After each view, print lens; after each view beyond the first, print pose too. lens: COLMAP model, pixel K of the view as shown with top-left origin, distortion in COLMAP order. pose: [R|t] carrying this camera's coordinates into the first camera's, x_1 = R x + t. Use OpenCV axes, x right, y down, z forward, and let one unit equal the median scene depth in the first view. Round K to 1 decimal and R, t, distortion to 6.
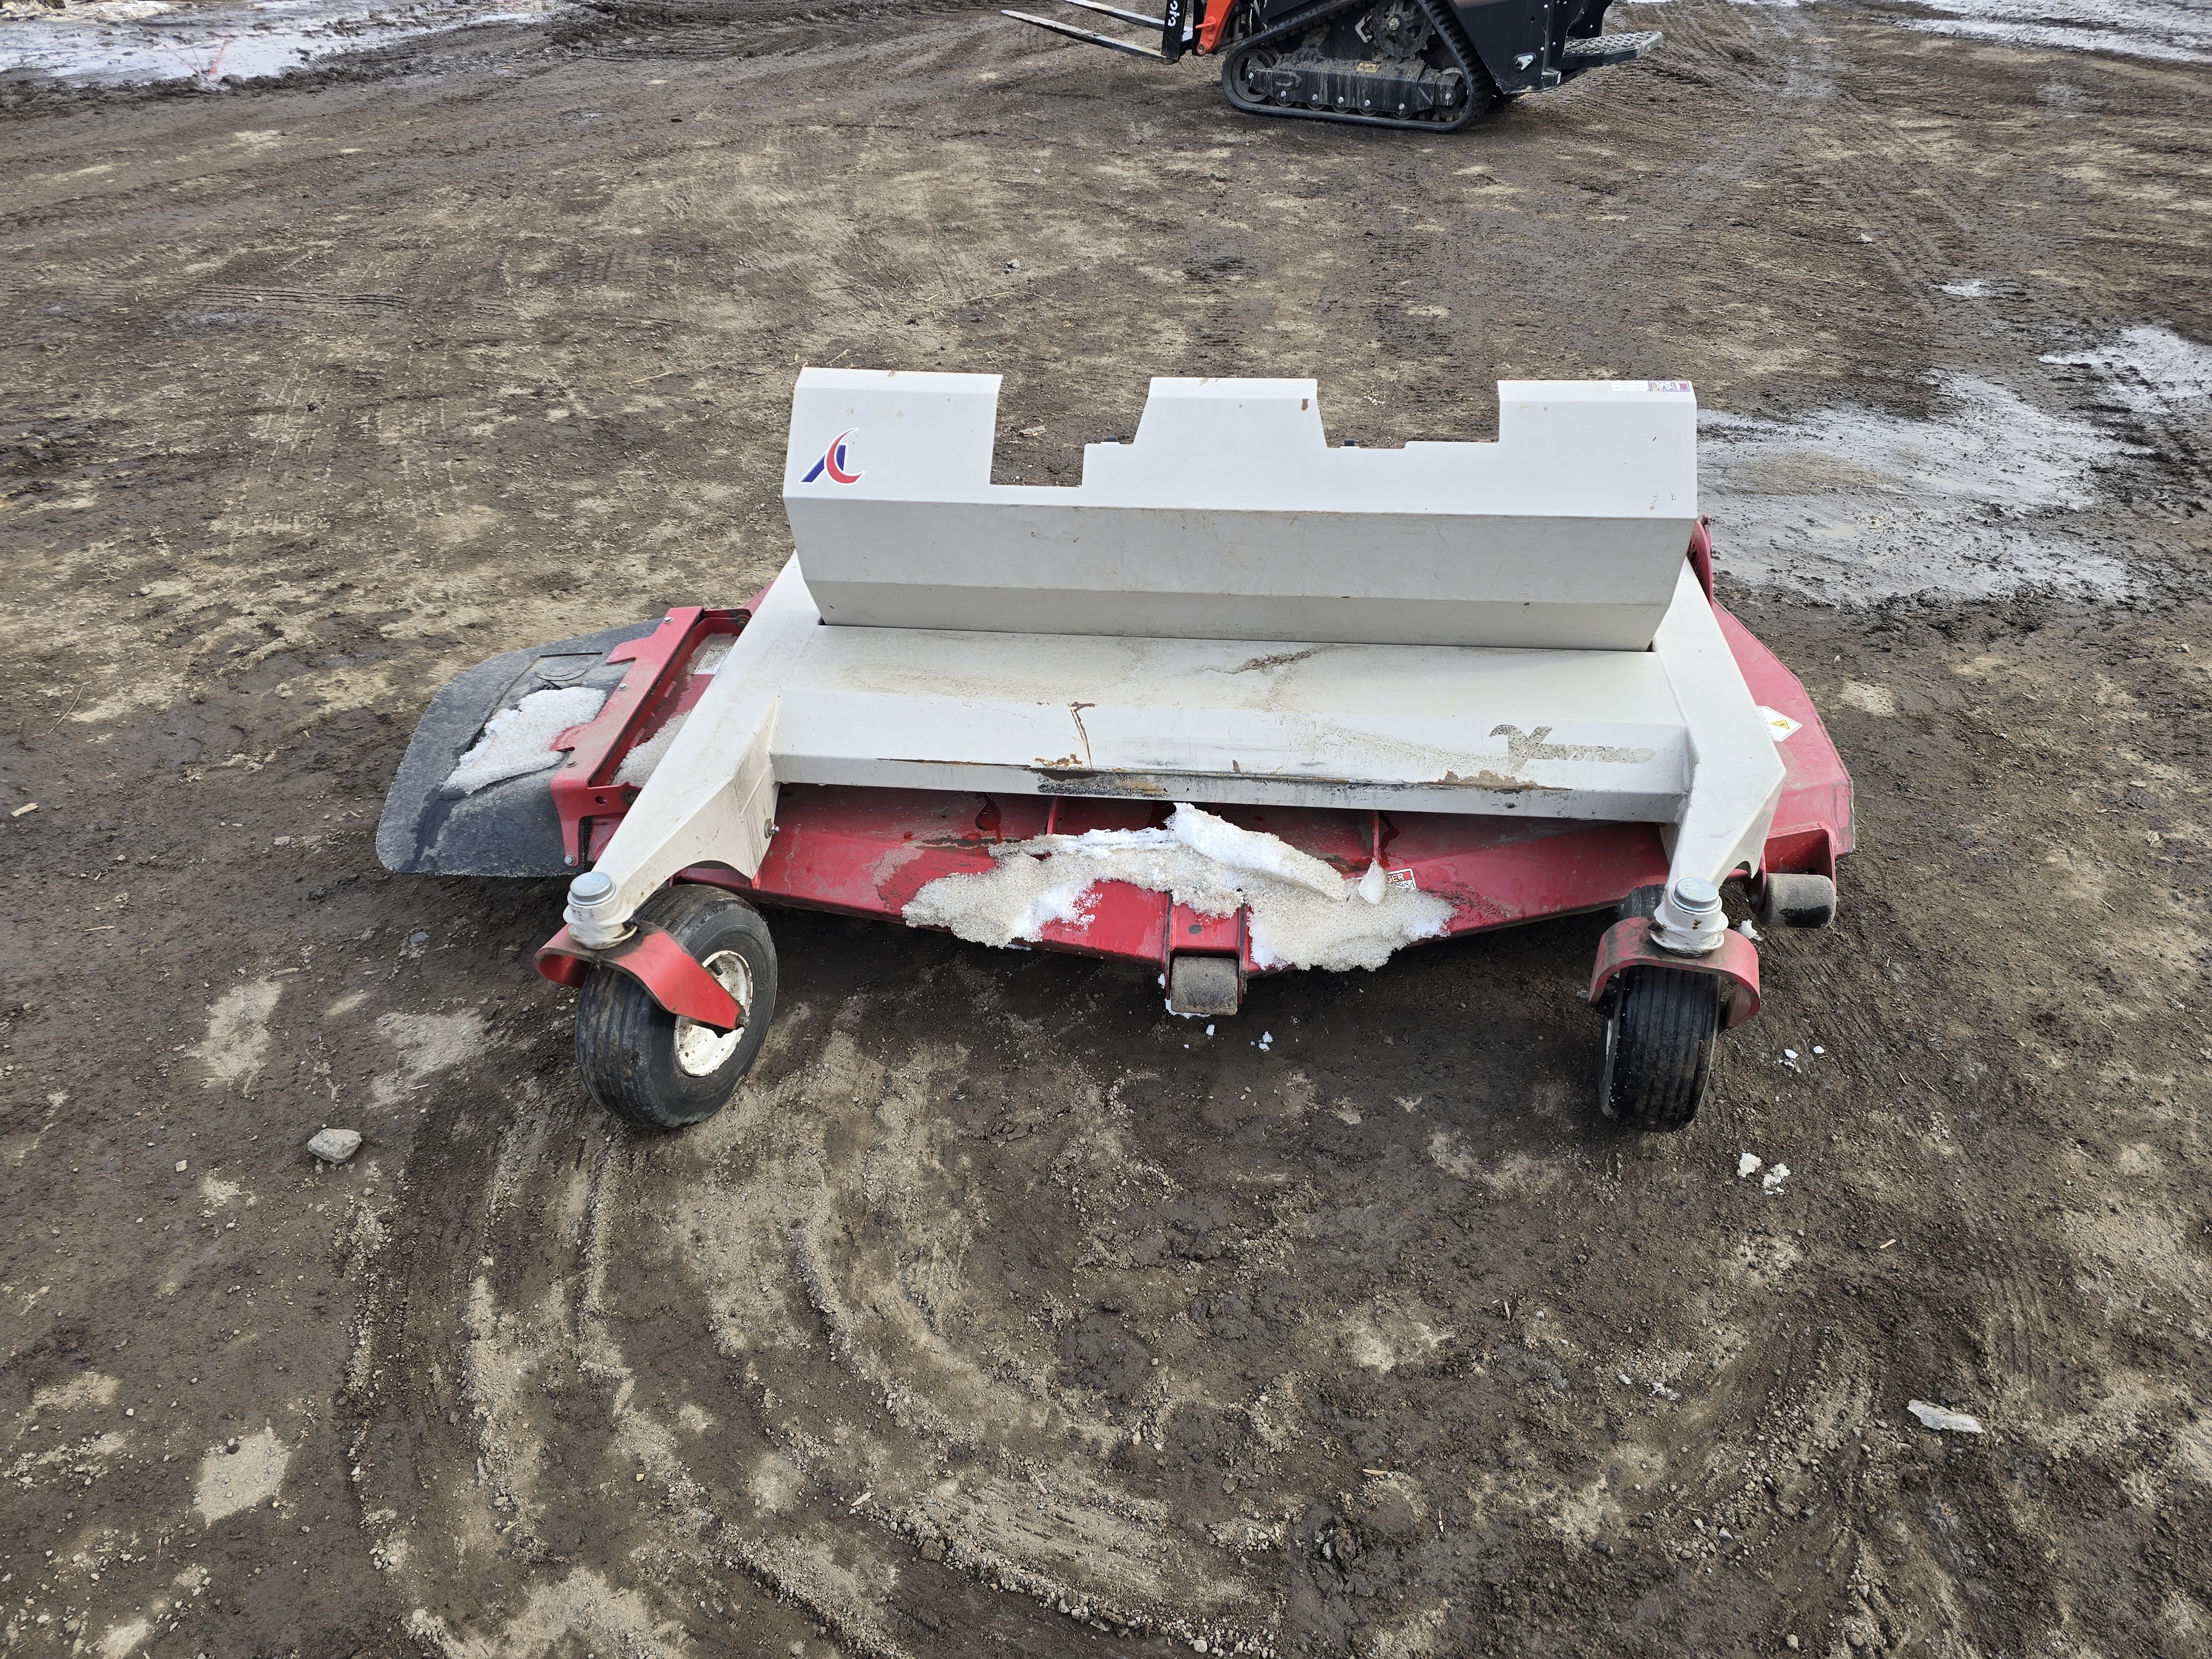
lens RADIAL K [[1488.1, 0, 1106.4], [0, 1488.1, 816.1], [0, 0, 1]] dist [0.059387, -0.052320]
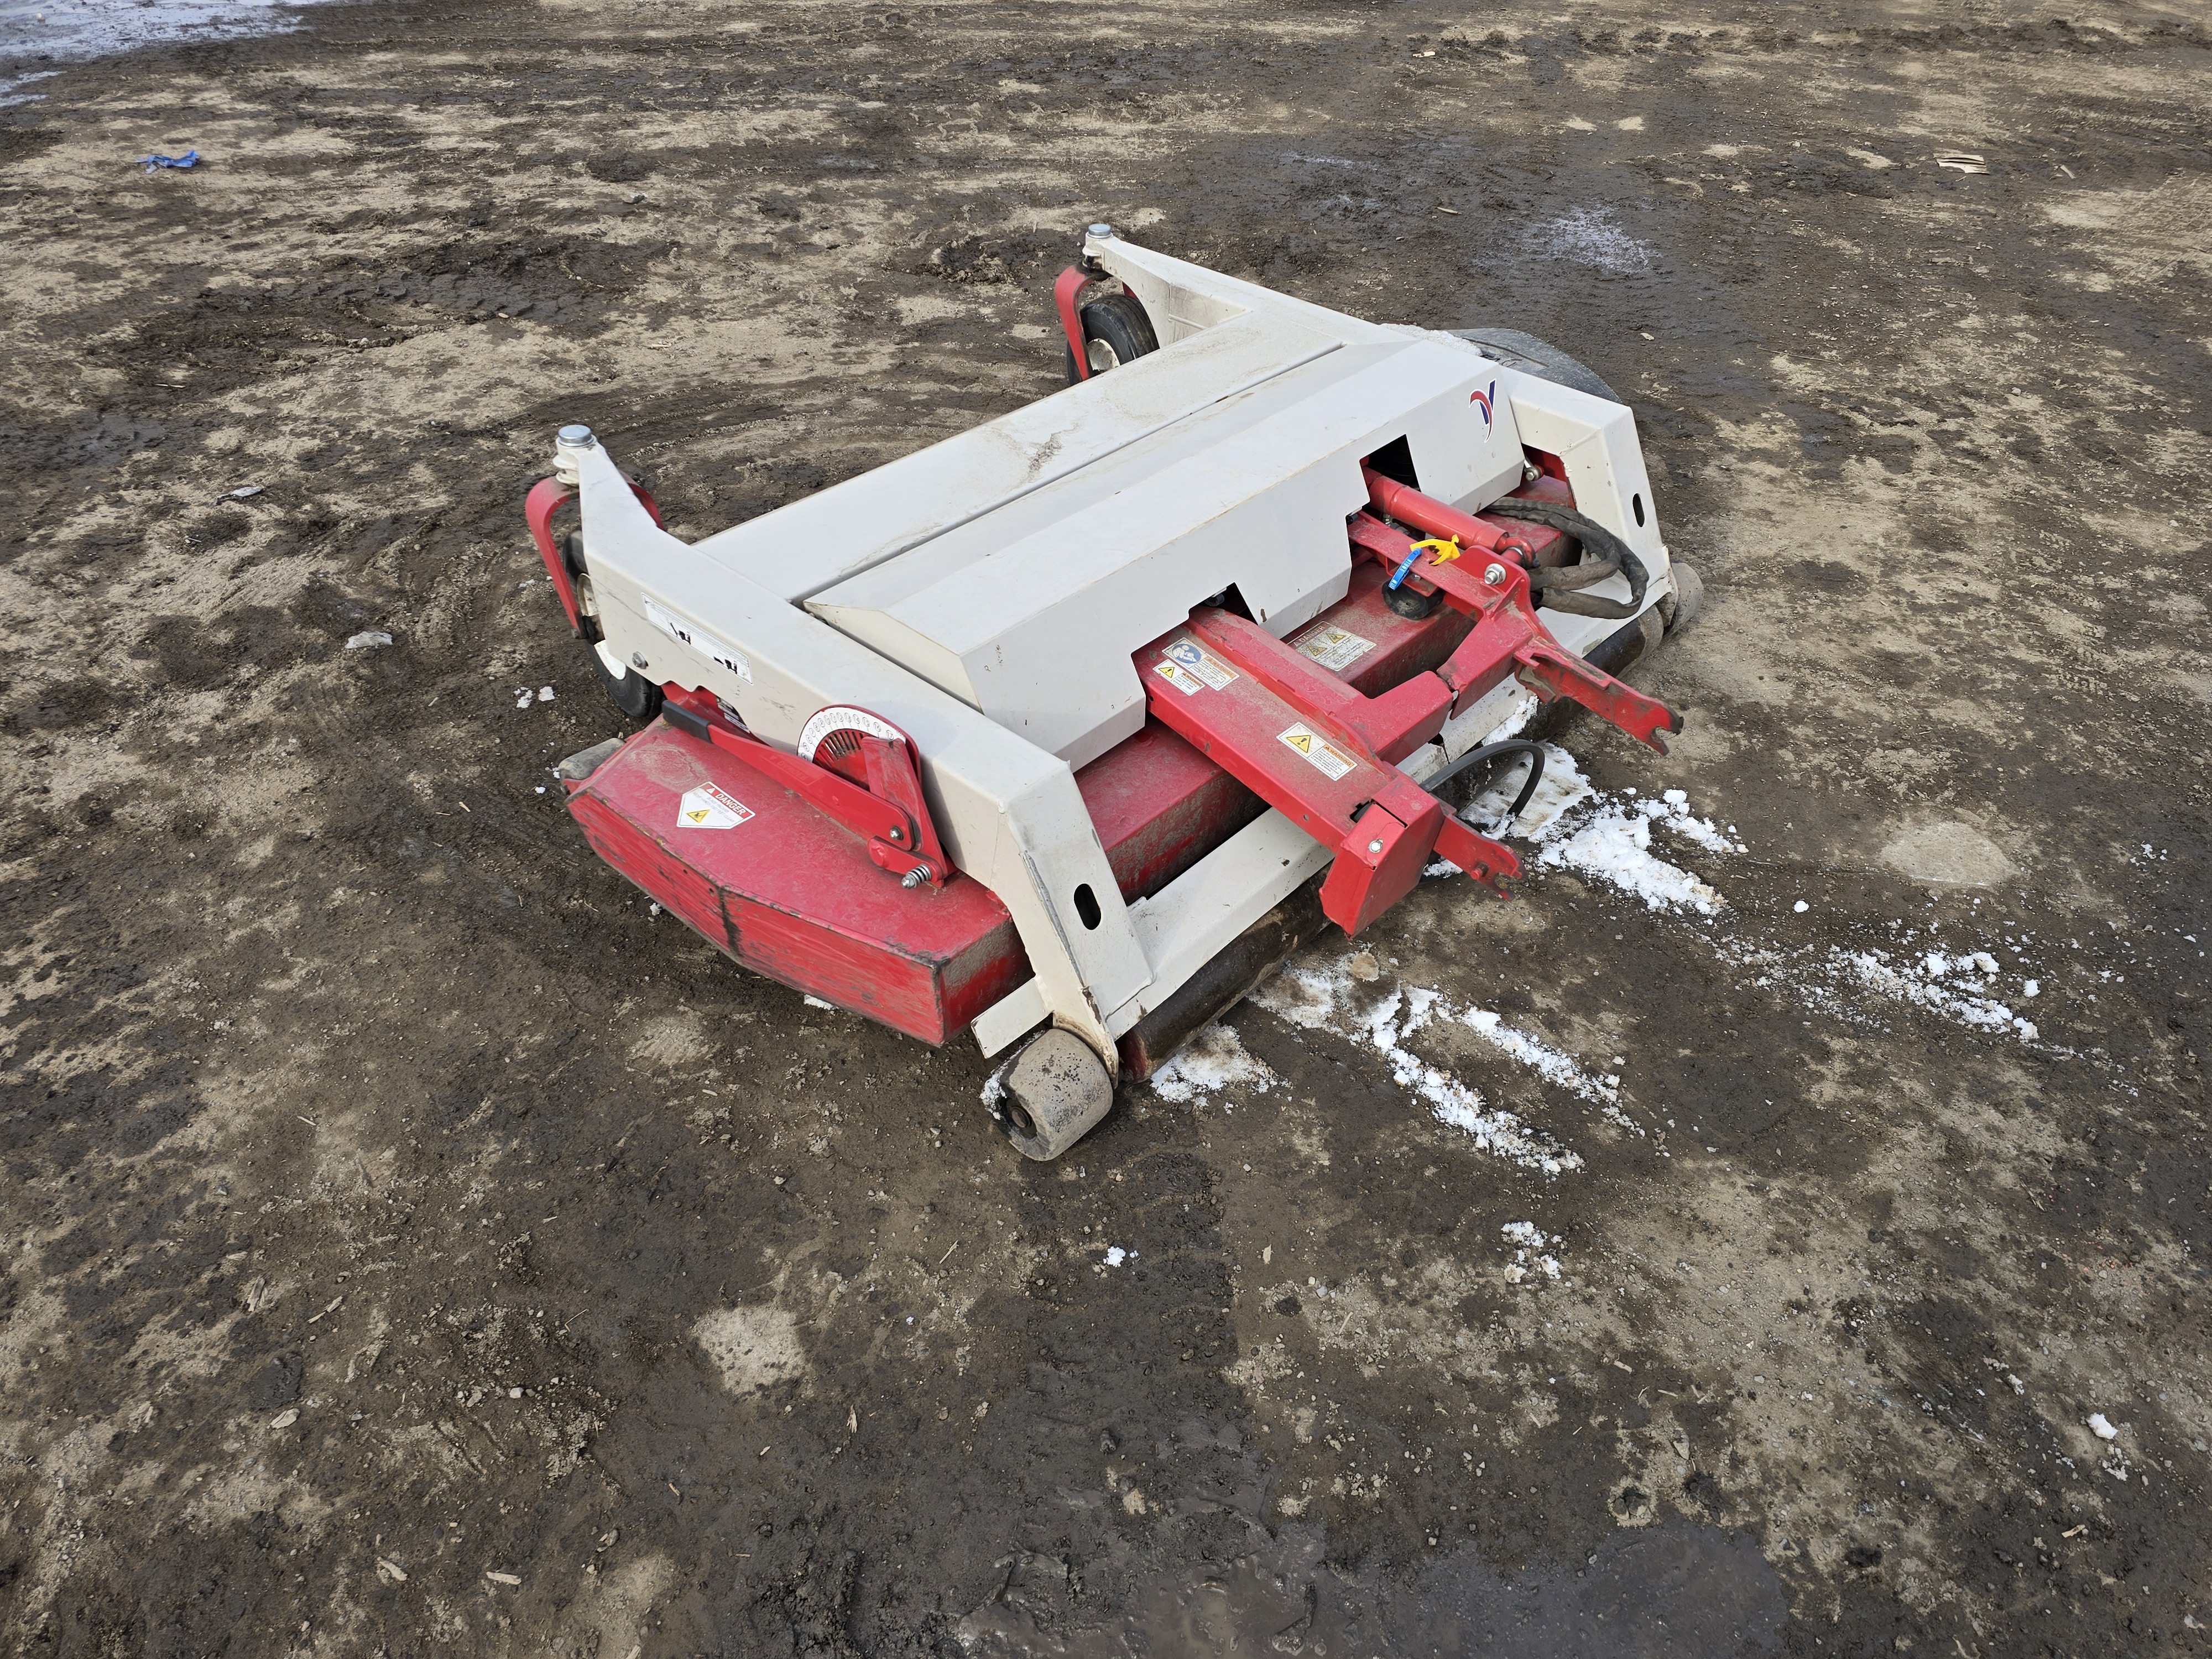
lens RADIAL K [[1474.0, 0, 1142.3], [0, 1474.0, 789.8], [0, 0, 1]] dist [0.062992, -0.058992]
pose [[-0.577029, 0.513714, -0.634930, 0.926685], [-0.492645, 0.401129, 0.772267, -0.916991], [0.651413, 0.758415, 0.021615, 1.287599]]
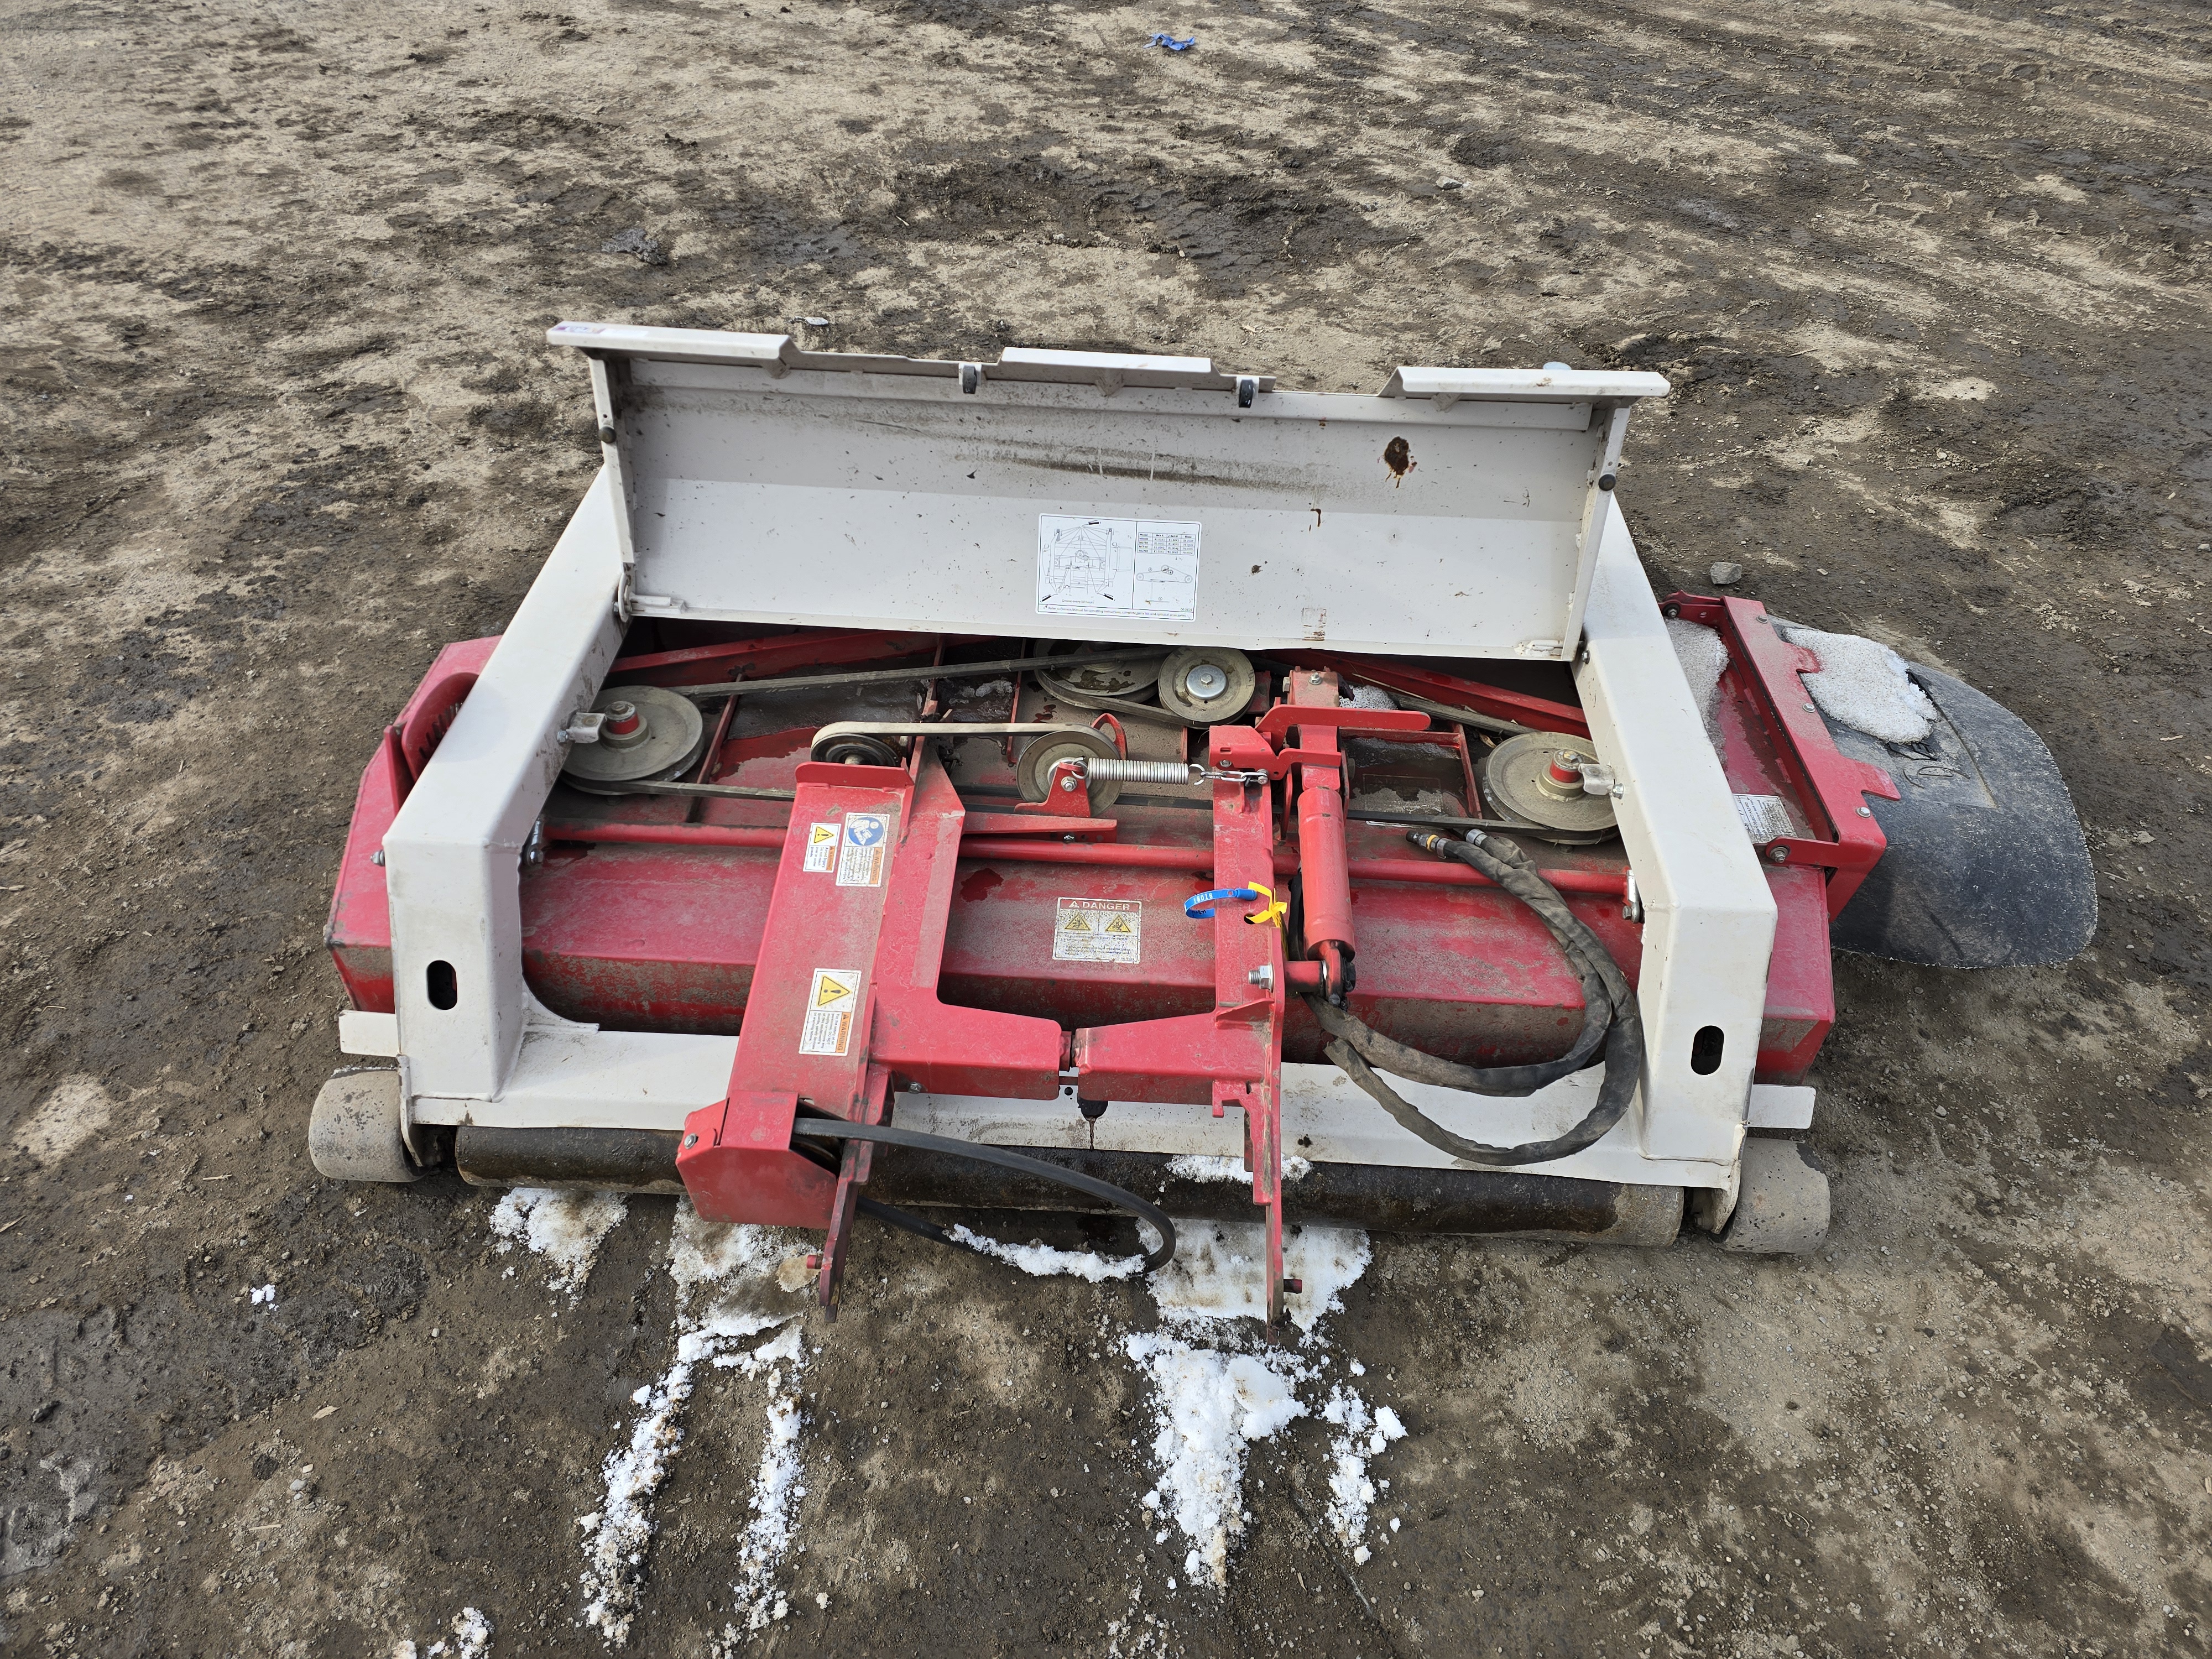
lens RADIAL K [[1474.0, 0, 1142.3], [0, 1474.0, 789.8], [0, 0, 1]] dist [0.062992, -0.058992]
pose [[-0.996774, 0.043045, -0.067738, 0.128939], [-0.057379, 0.207918, 0.976462, -1.036534], [0.056116, 0.977199, -0.204778, 1.416759]]
